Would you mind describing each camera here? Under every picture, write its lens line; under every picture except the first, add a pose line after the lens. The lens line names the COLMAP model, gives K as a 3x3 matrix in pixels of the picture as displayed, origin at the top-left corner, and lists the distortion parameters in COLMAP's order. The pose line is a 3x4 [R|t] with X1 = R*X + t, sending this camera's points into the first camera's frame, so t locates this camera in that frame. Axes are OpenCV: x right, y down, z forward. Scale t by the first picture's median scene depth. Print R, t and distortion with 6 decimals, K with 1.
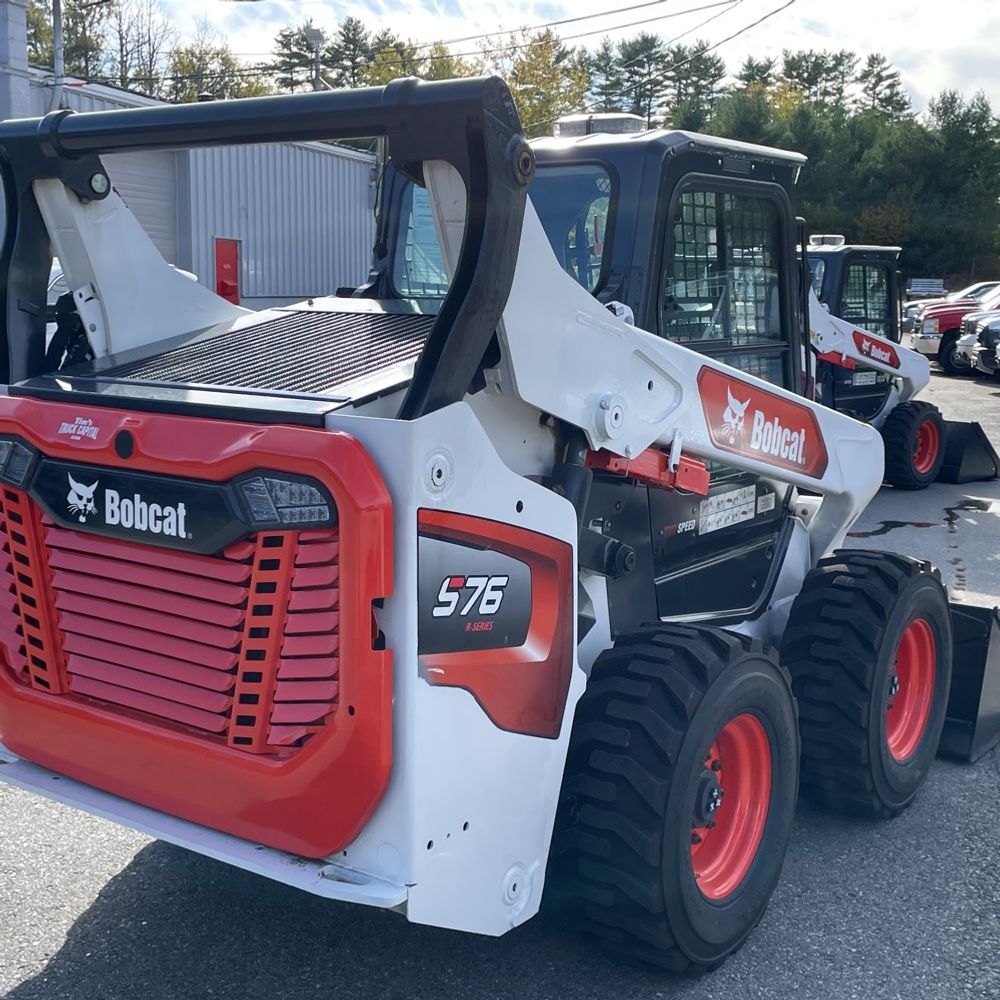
lens RADIAL K [[1352.0, 0, 502.1], [0, 1352.0, 491.8], [0, 0, 1]] dist [0.067263, 0.000000]
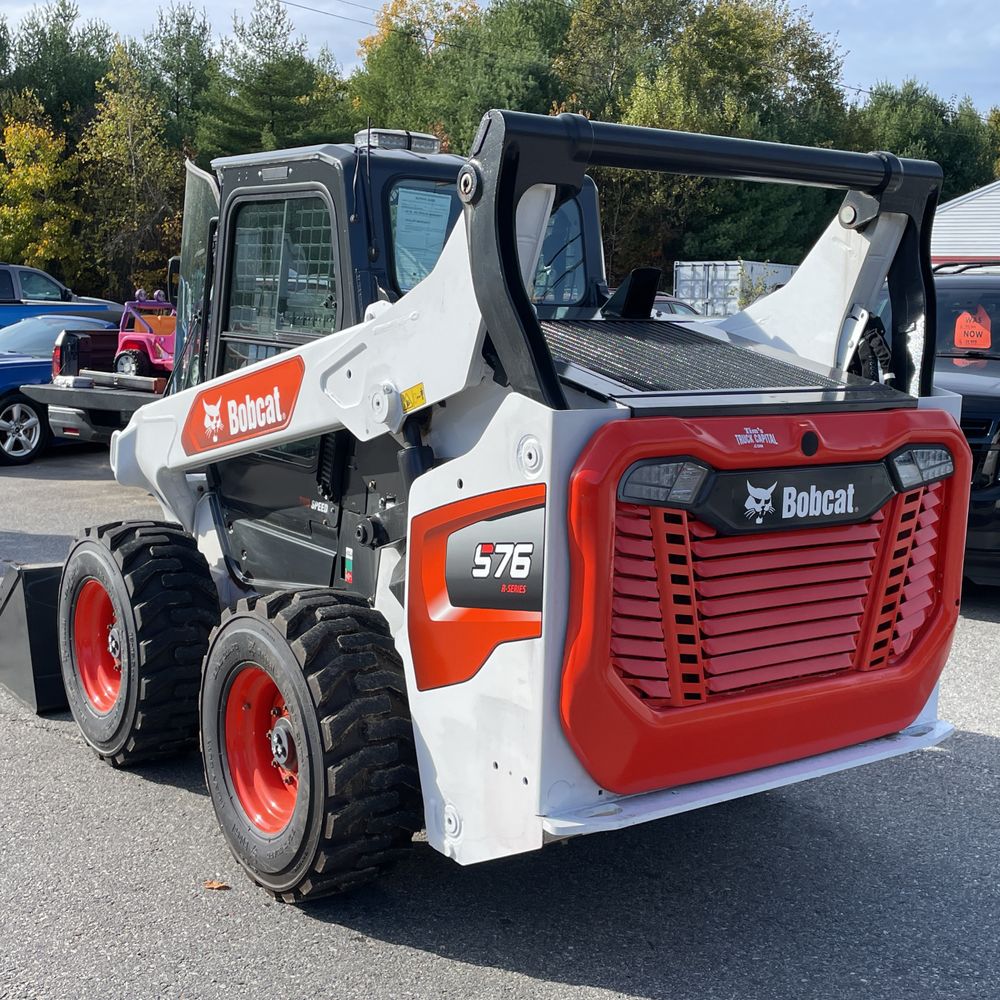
lens RADIAL K [[1352.0, 0, 513.2], [0, 1352.0, 478.4], [0, 0, 1]] dist [0.067263, 0.000000]
pose [[0.315777, -0.131637, 0.939658, -1.414180], [0.117064, 0.988168, 0.099093, -0.146335], [-0.941584, 0.078709, 0.327451, 0.854708]]
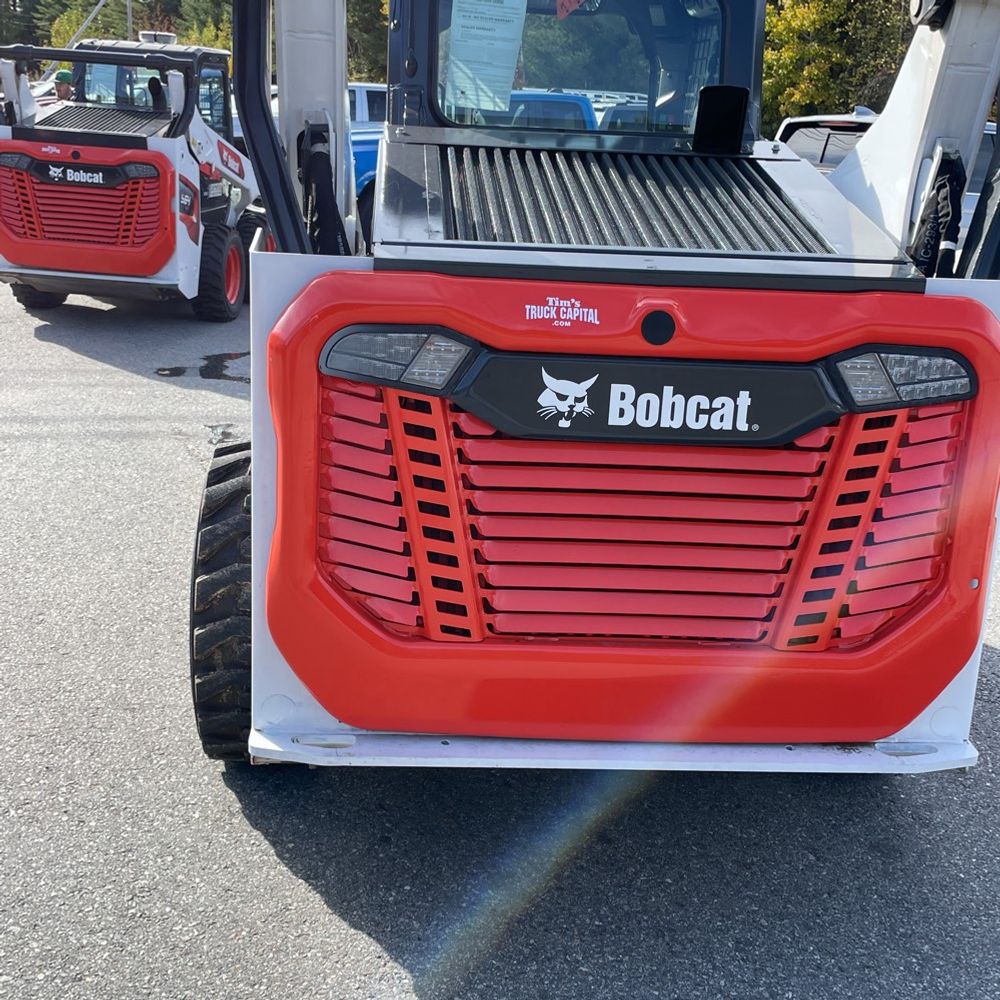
lens RADIAL K [[1352.0, 0, 507.6], [0, 1352.0, 499.4], [0, 0, 1]] dist [0.067263, 0.000000]
pose [[0.768364, -0.152864, 0.621490, -0.867315], [0.058301, 0.983738, 0.169885, -0.076586], [-0.637352, -0.094300, 0.764781, 0.413449]]
